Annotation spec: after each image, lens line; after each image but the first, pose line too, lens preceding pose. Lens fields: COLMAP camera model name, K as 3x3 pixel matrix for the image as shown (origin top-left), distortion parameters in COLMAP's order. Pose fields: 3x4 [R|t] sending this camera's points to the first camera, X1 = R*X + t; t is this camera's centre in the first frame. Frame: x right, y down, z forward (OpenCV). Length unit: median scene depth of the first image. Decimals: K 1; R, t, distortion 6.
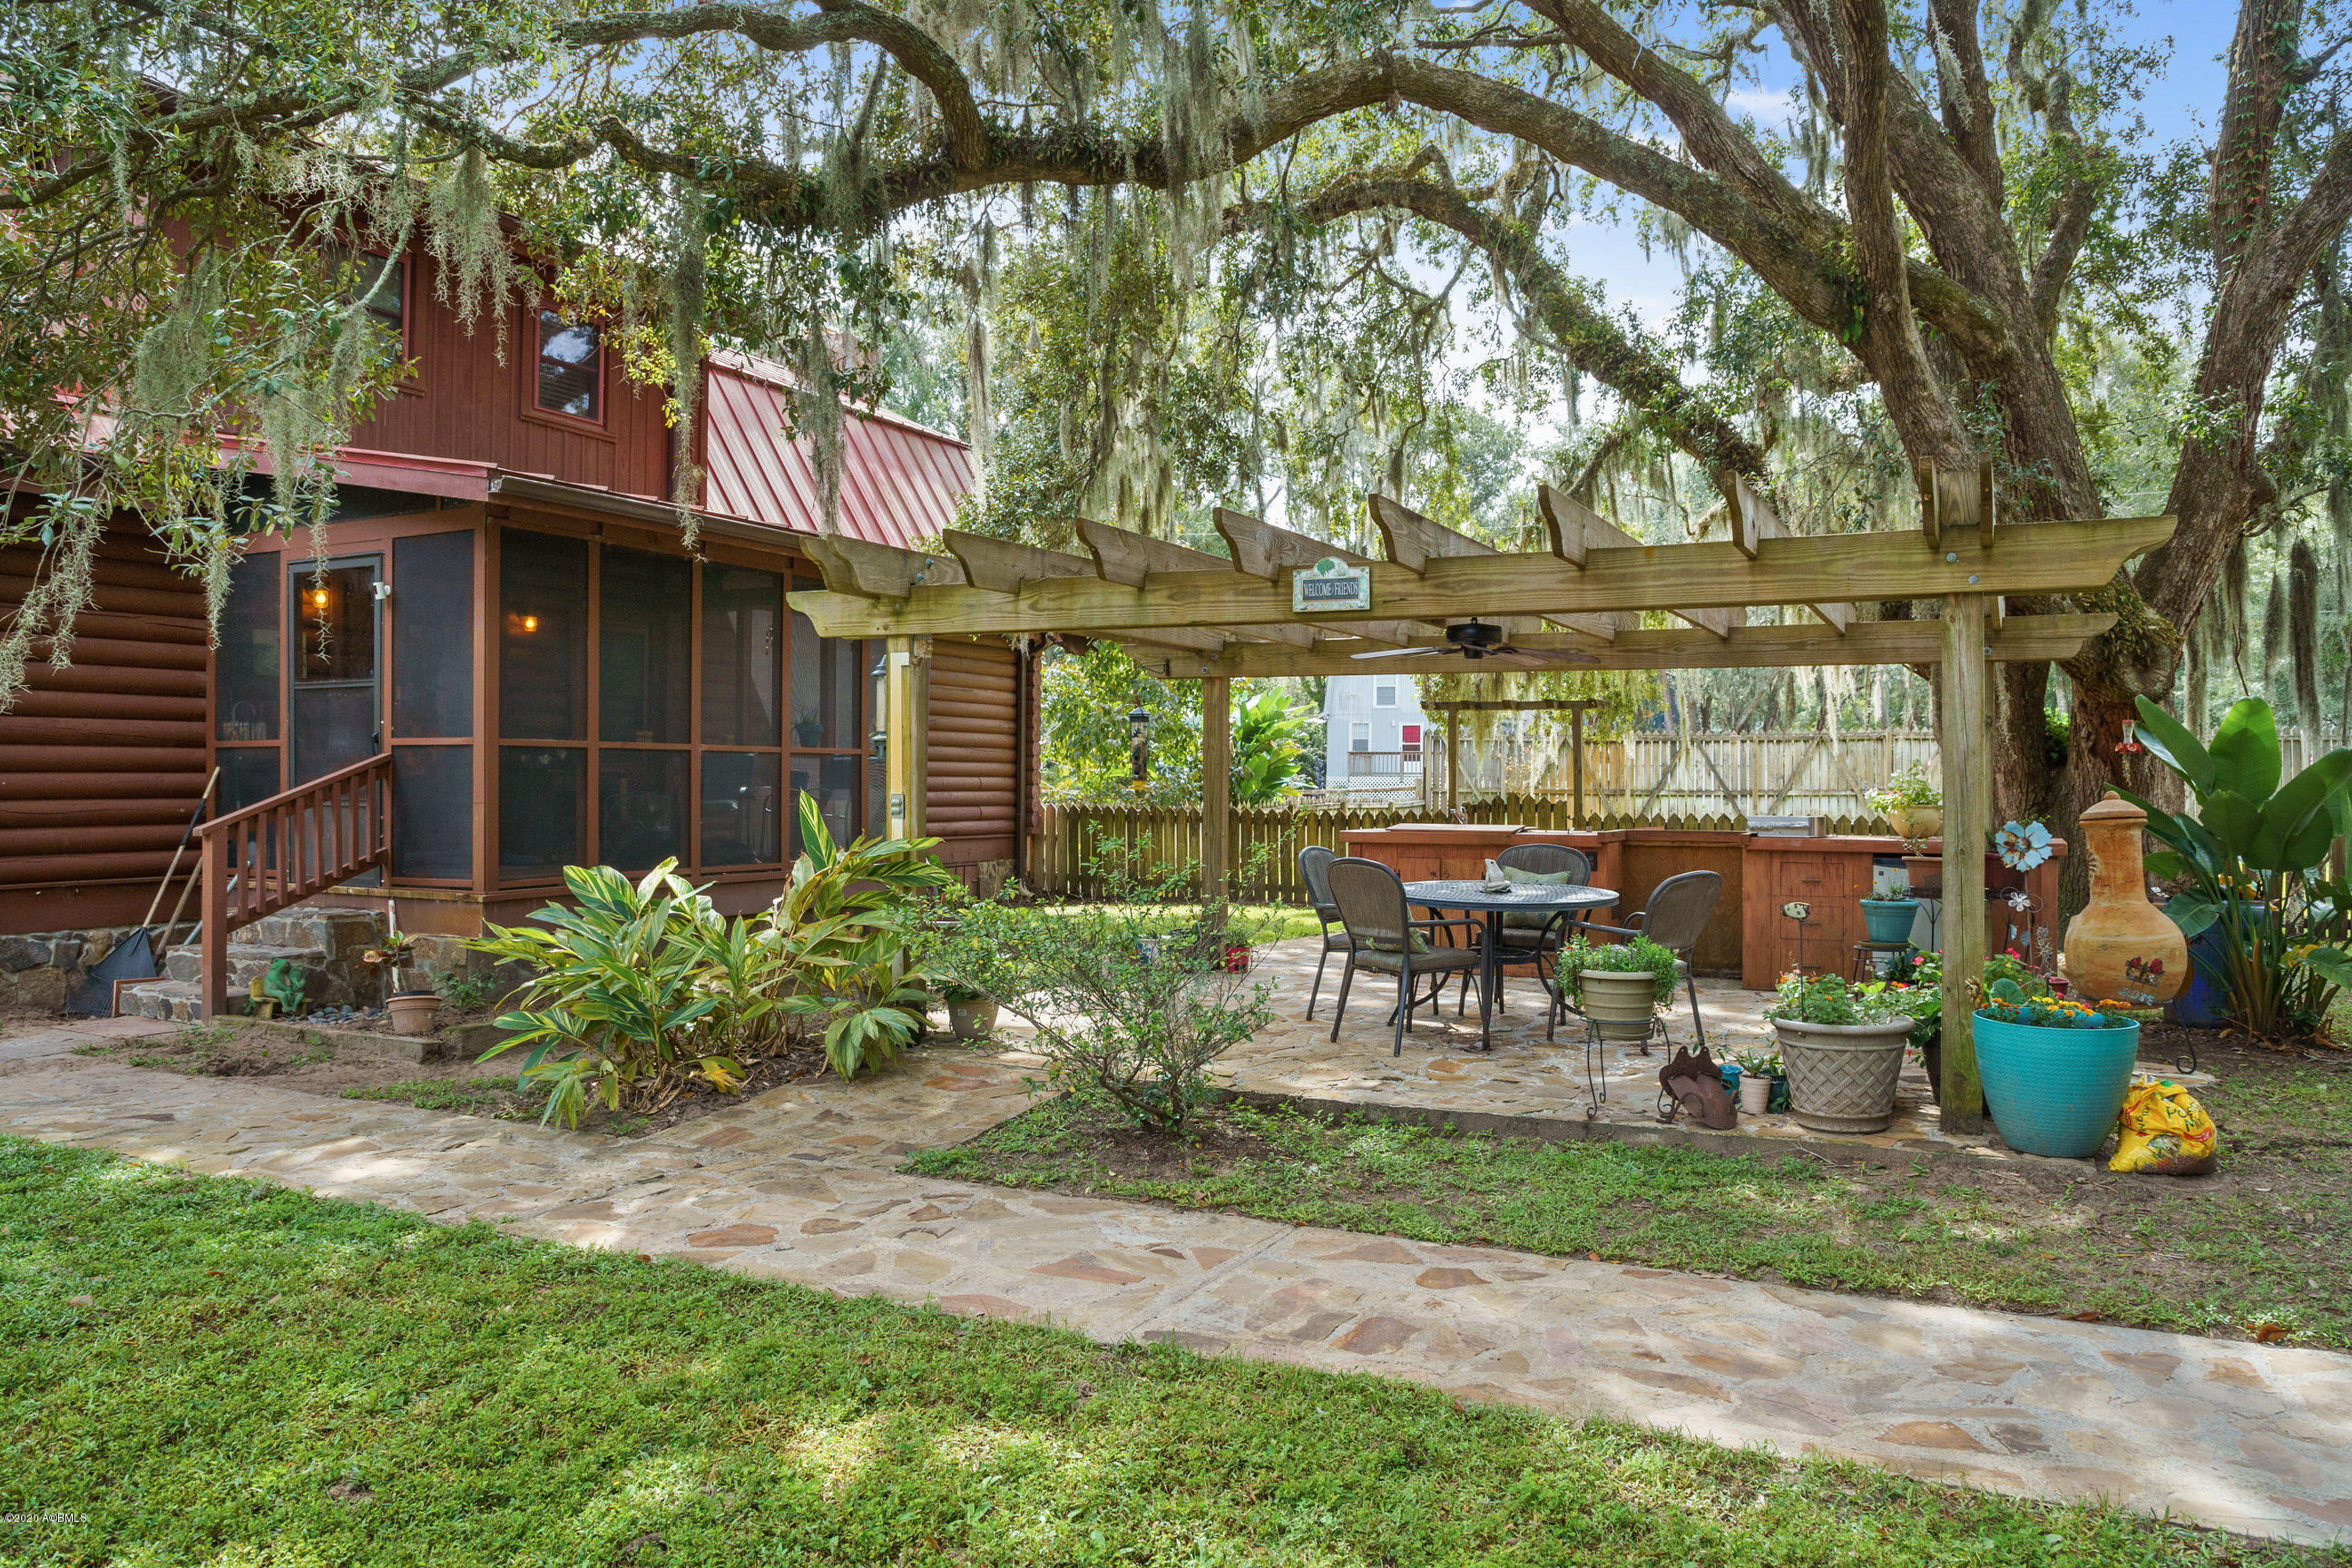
lens RADIAL K [[1649.2, 0, 1178.9], [0, 1649.2, 786.5], [0, 0, 1]] dist [-0.060356, 0.018412]
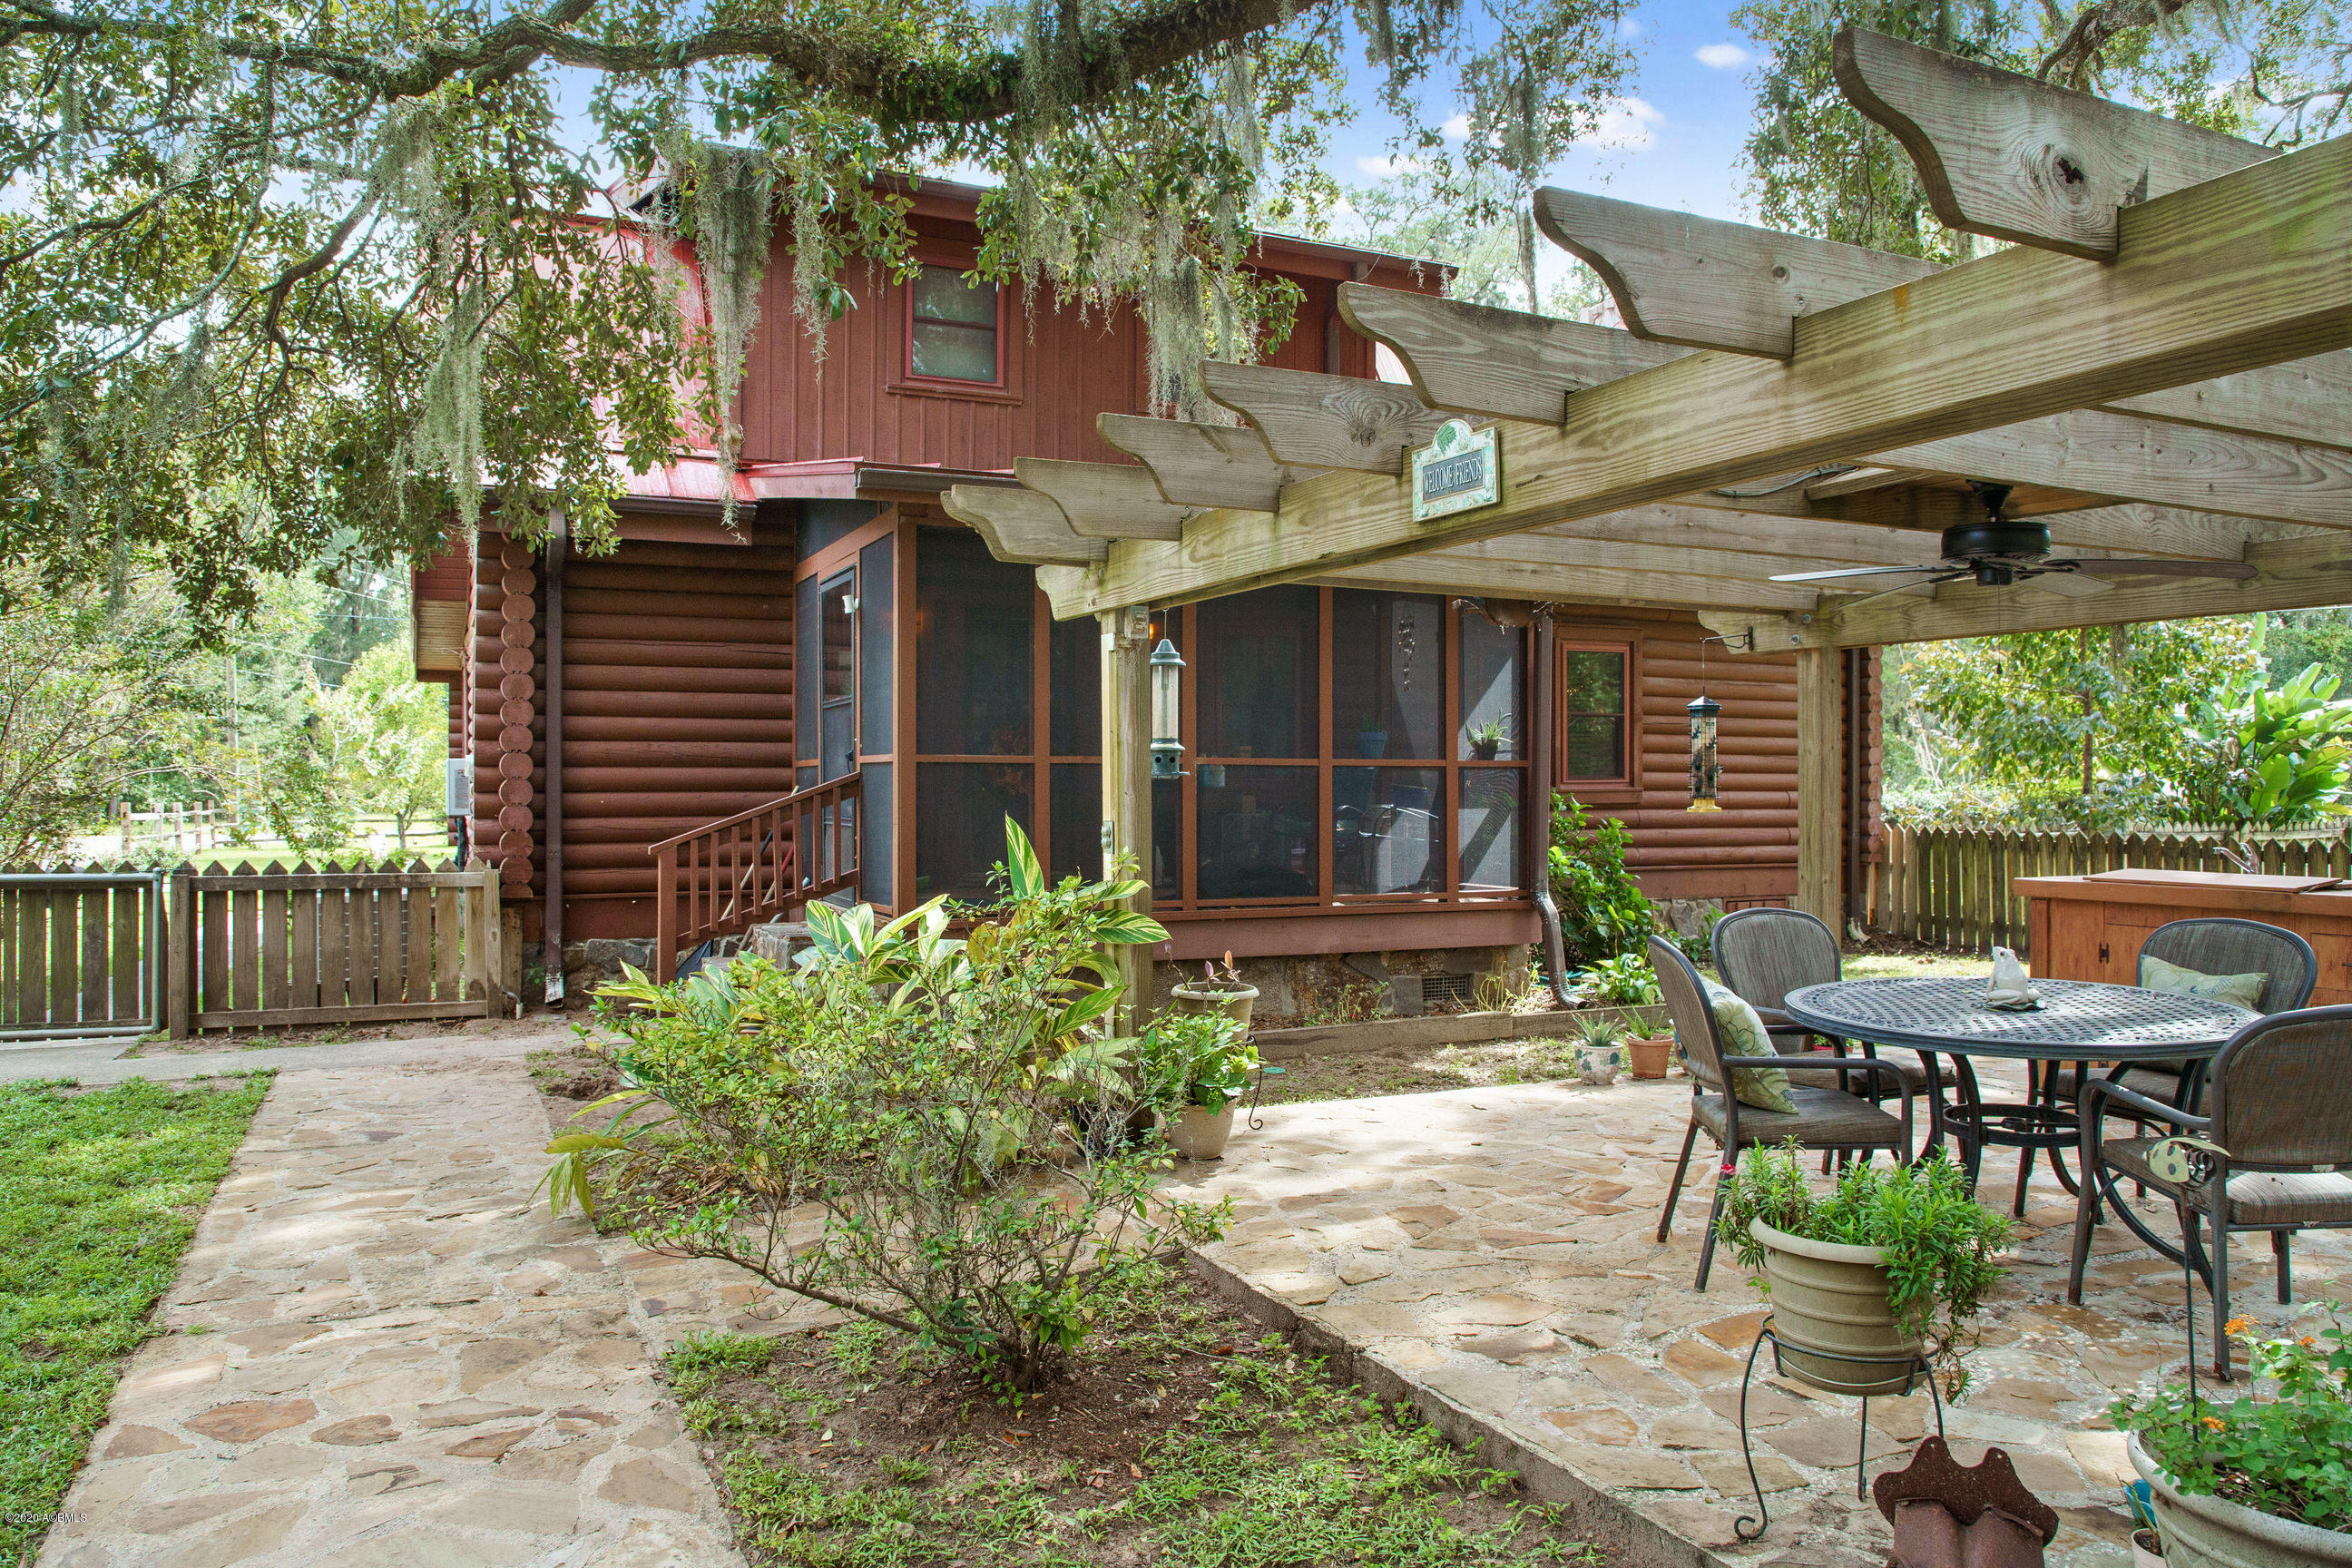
lens RADIAL K [[1649.2, 0, 1174.3], [0, 1649.2, 773.9], [0, 0, 1]] dist [-0.060356, 0.018412]
pose [[0.786203, -0.008702, -0.617907, 0.321990], [-0.000692, 0.999888, -0.014962, -0.005560], [0.617968, 0.012191, 0.786109, 0.423342]]
